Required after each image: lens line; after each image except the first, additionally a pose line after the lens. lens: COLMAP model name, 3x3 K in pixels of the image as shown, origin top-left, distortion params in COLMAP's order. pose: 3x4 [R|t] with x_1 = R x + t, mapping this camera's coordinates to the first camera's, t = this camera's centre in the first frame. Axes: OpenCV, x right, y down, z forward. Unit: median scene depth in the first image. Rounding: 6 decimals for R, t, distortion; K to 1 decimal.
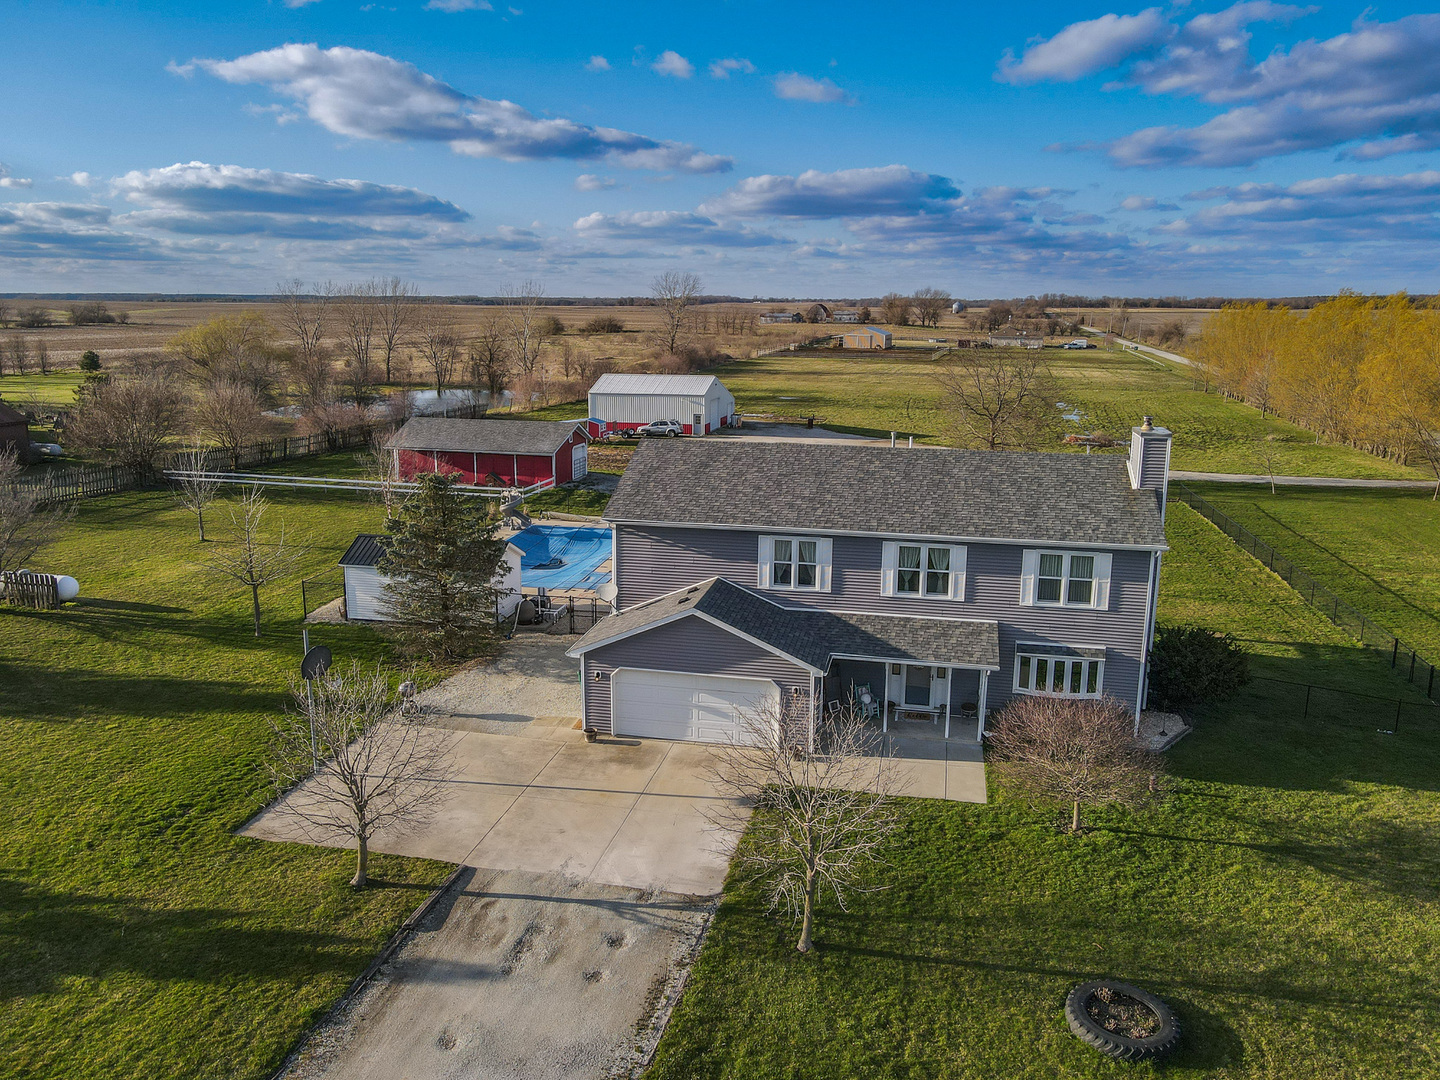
lens RADIAL K [[1051.1, 0, 720.0], [0, 1051.1, 540.0], [0, 0, 1]] dist [0.006721, 0.003420]
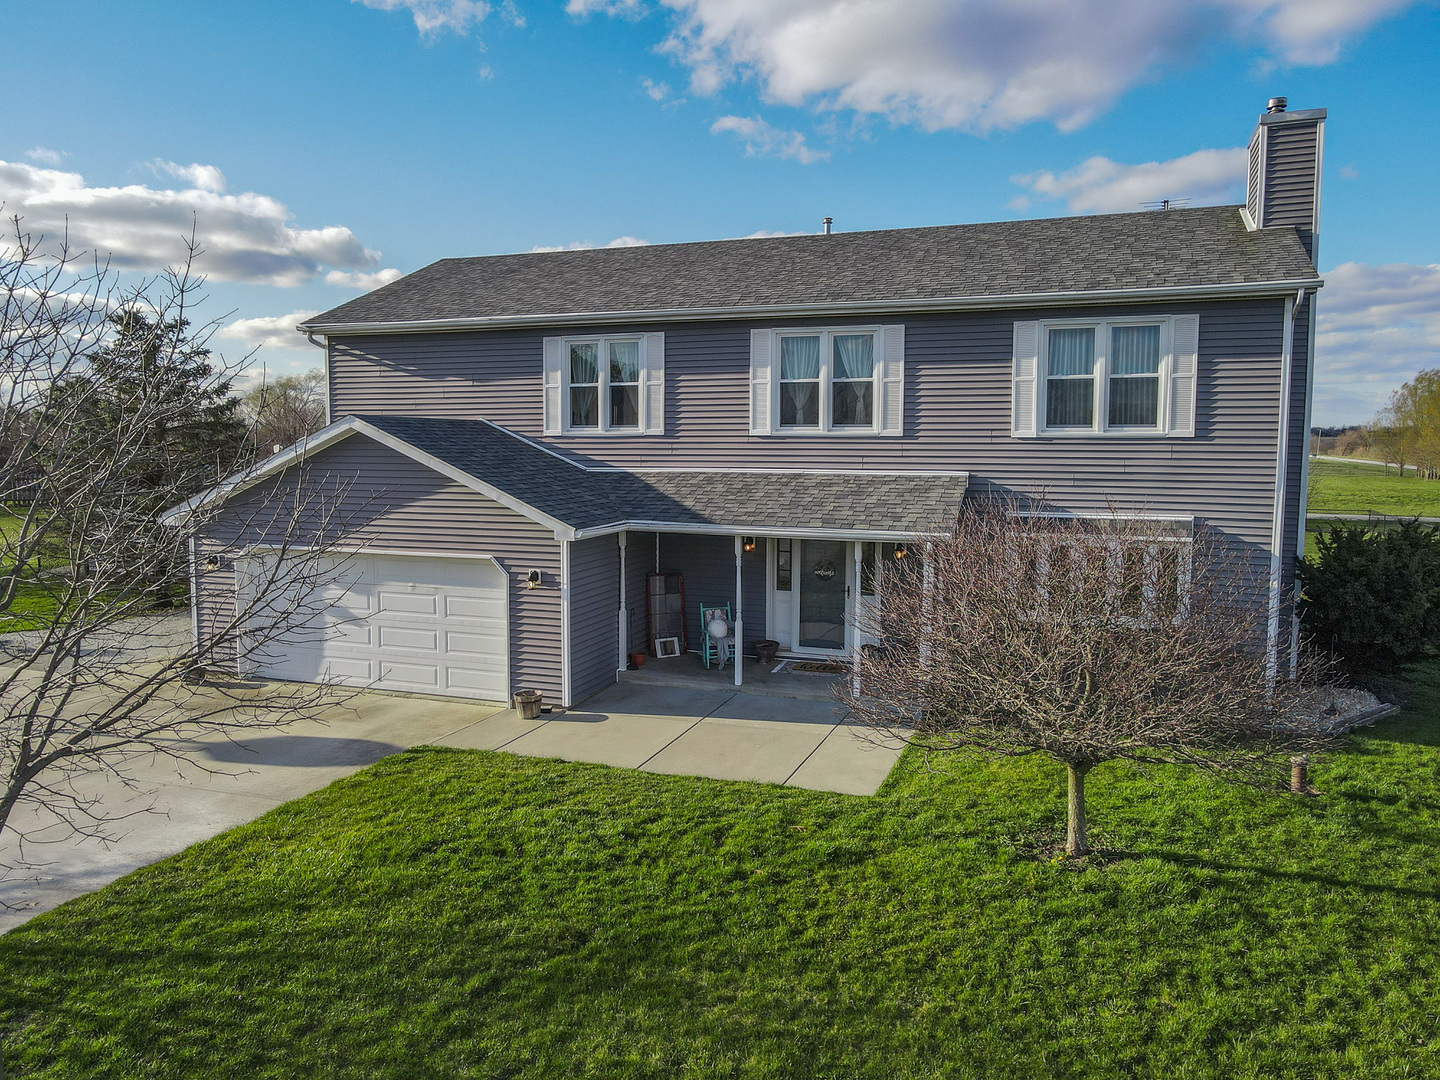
lens RADIAL K [[1041.1, 0, 720.0], [0, 1041.1, 540.0], [0, 0, 1]] dist [-0.000619, -0.008087]
pose [[0.988408, 0.008344, -0.151589, 0.226157], [-0.028729, 0.990728, -0.132789, 0.182536], [0.149075, 0.135605, 0.979483, 0.506784]]
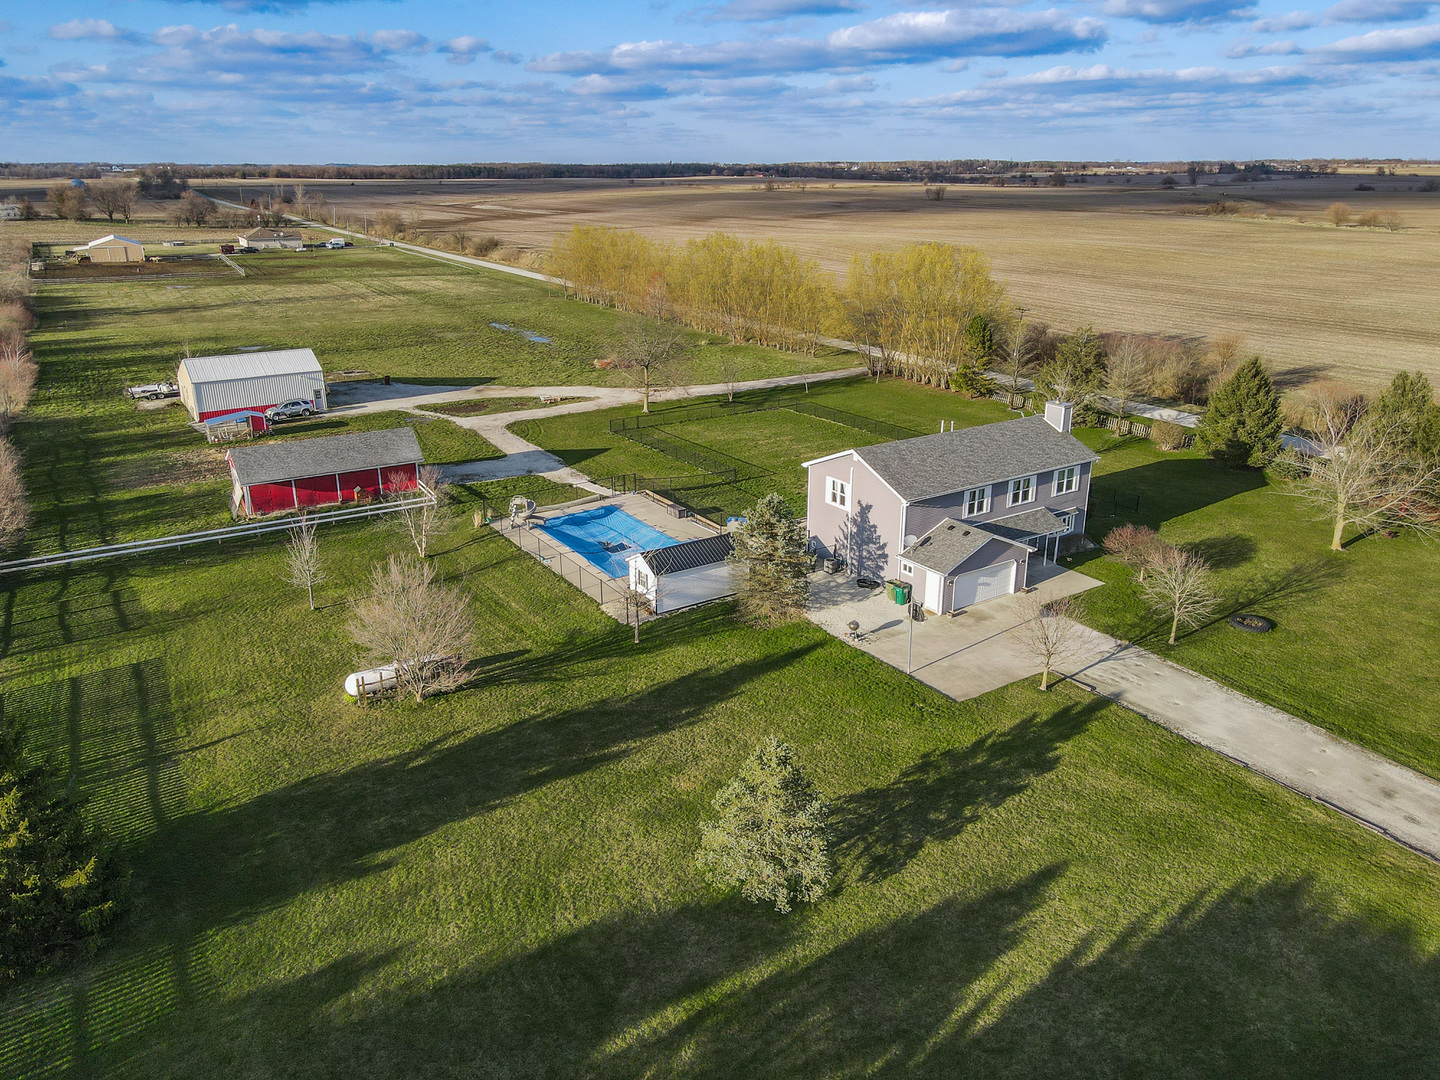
lens RADIAL K [[1051.1, 0, 720.0], [0, 1051.1, 540.0], [0, 0, 1]] dist [0.006721, 0.003420]
pose [[0.710458, -0.247282, 0.658864, -1.626456], [0.166143, 0.968704, 0.184418, -0.360601], [-0.683847, -0.021556, 0.729307, -0.091627]]
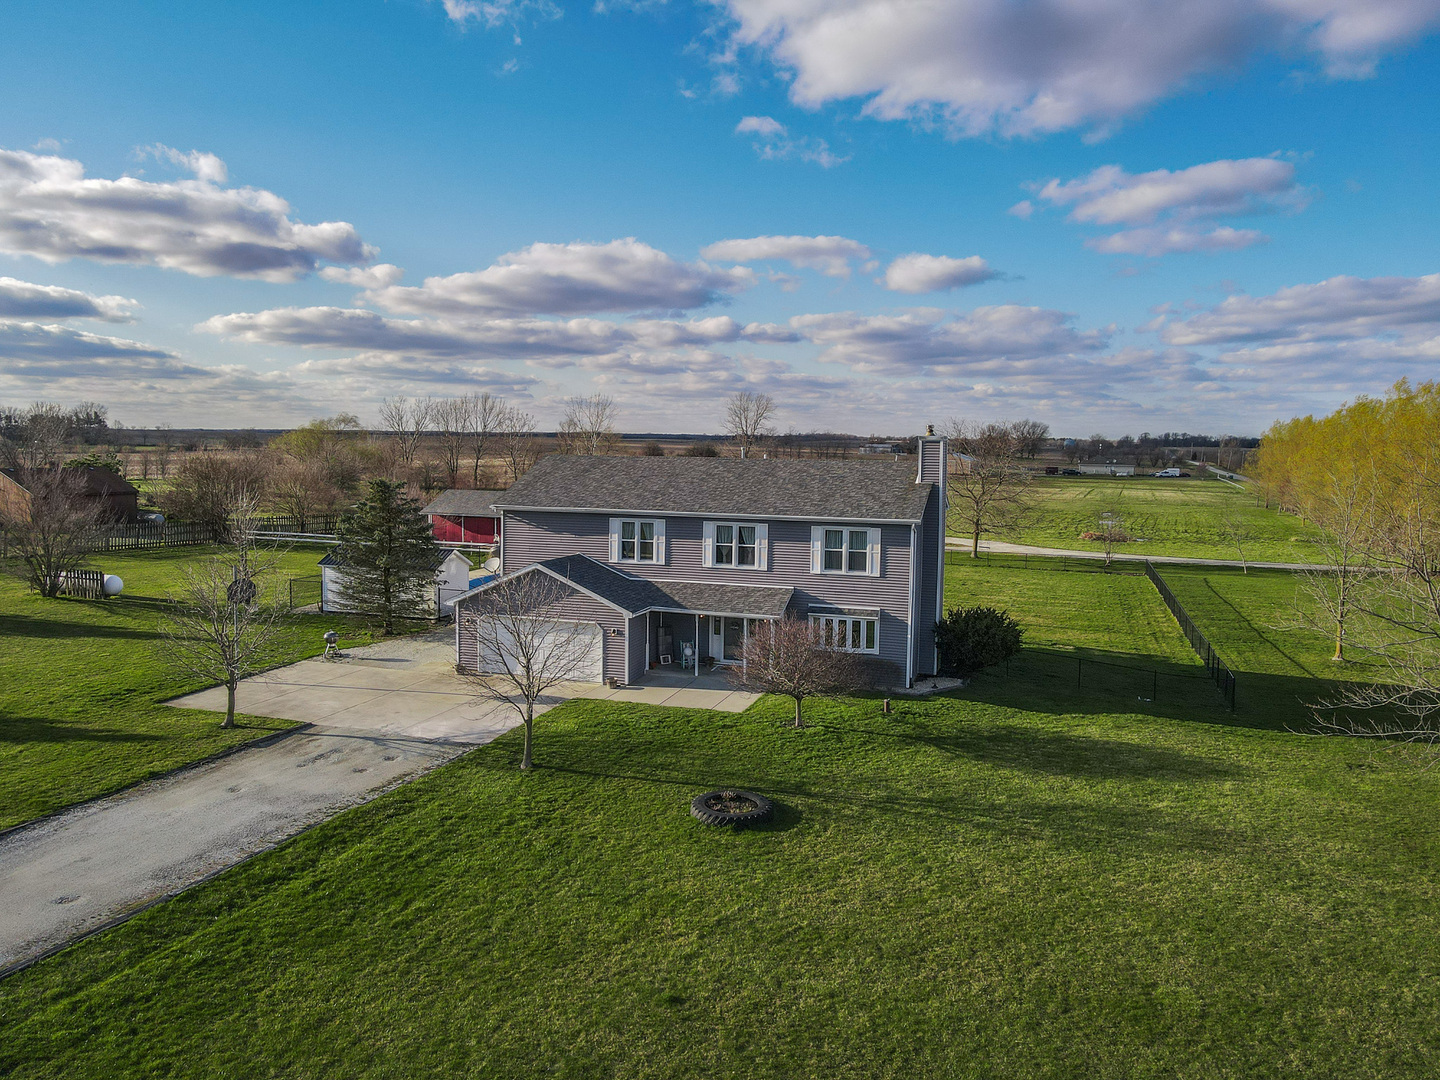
lens RADIAL K [[1070.1, 0, 720.0], [0, 1070.1, 540.0], [0, 0, 1]] dist [0.022479, 0.003990]
pose [[0.992516, 0.015910, -0.121073, 0.334098], [-0.031843, 0.990894, -0.130821, 0.190524], [0.117889, 0.133698, 0.983985, -0.229875]]
